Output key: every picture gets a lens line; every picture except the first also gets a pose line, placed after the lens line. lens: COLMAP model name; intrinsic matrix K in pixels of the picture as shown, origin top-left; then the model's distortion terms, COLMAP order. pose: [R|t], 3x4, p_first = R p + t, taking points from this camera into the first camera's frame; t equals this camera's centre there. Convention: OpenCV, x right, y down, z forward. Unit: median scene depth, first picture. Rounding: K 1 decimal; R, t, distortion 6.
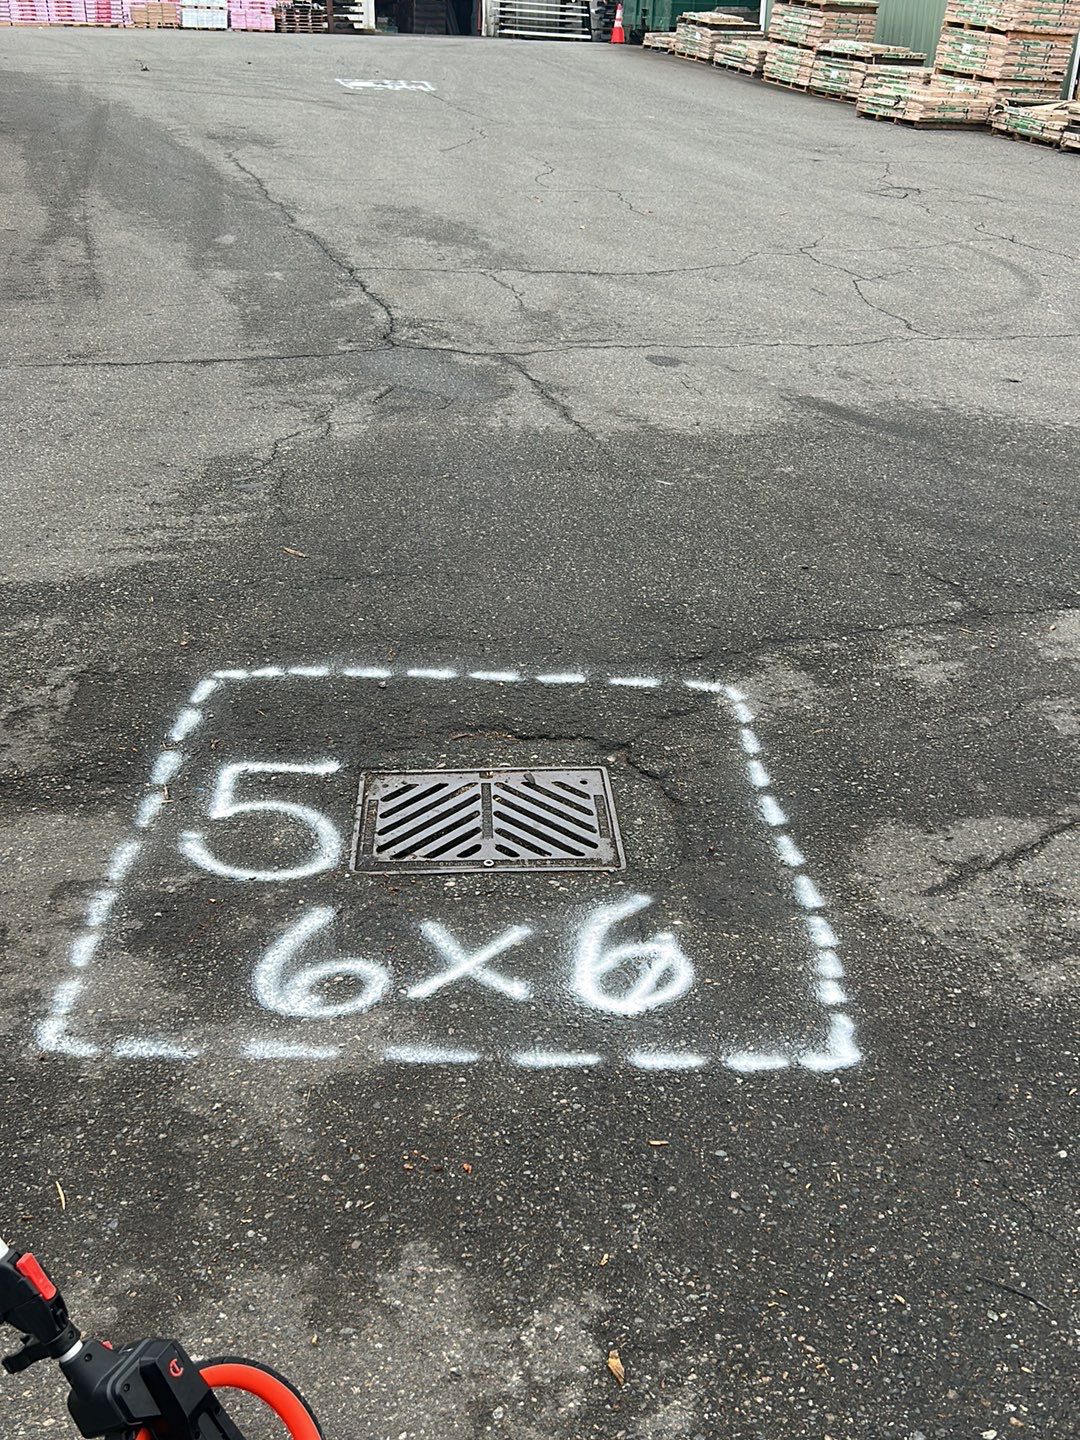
lens RADIAL K [[1377.8, 0, 540.0], [0, 1377.8, 720.0], [0, 0, 1]] dist [-0.012484, 0.018441]
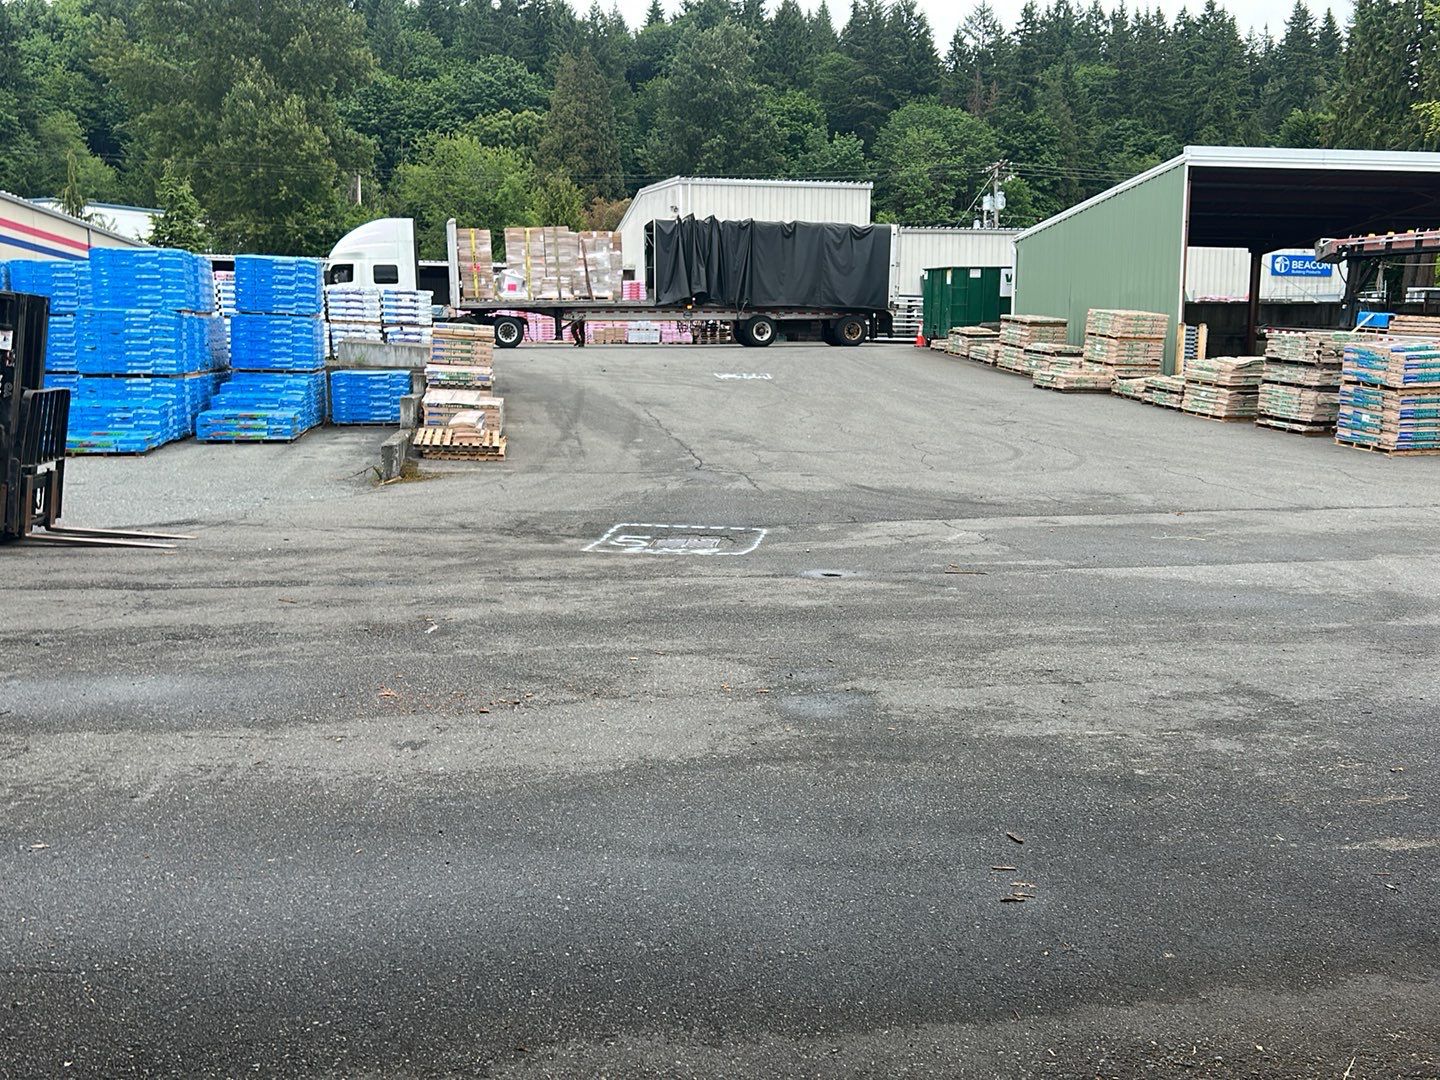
lens RADIAL K [[1377.8, 0, 720.0], [0, 1377.8, 540.0], [0, 0, 1]] dist [-0.012484, 0.018441]
pose [[0.986250, -0.002909, -0.165237, 0.142086], [-0.048365, 0.950989, -0.305419, 0.251738], [0.158027, 0.309211, 0.937772, -0.536499]]
